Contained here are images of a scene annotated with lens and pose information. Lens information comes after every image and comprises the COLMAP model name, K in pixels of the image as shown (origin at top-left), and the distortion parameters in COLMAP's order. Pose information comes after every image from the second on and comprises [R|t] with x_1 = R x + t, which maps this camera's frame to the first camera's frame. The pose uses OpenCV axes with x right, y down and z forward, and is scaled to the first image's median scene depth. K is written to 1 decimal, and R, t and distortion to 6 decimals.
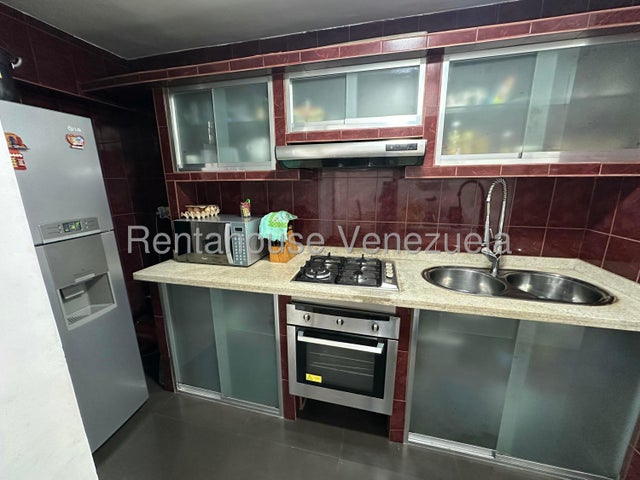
lens RADIAL K [[256.1, 0, 315.8], [0, 256.1, 239.3], [0, 0, 1]] dist [-0.002473, 0.001084]
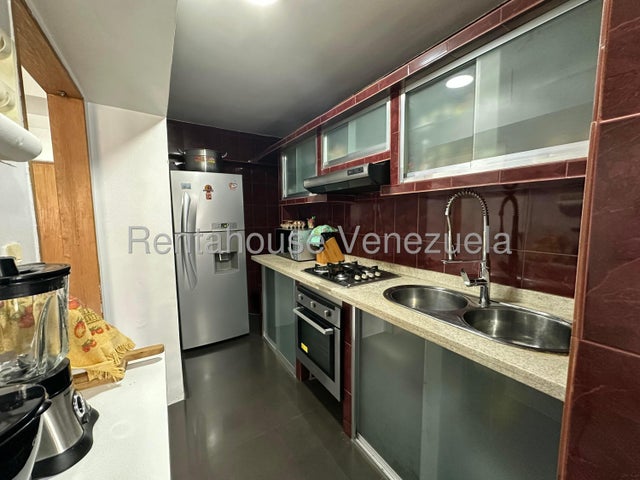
lens RADIAL K [[256.1, 0, 318.5], [0, 256.1, 240.6], [0, 0, 1]] dist [-0.002473, 0.001084]
pose [[0.719102, 0.071928, -0.691172, 0.923860], [-0.155697, 0.986019, -0.059377, 0.067517], [0.677238, 0.150312, 0.720247, 0.017238]]
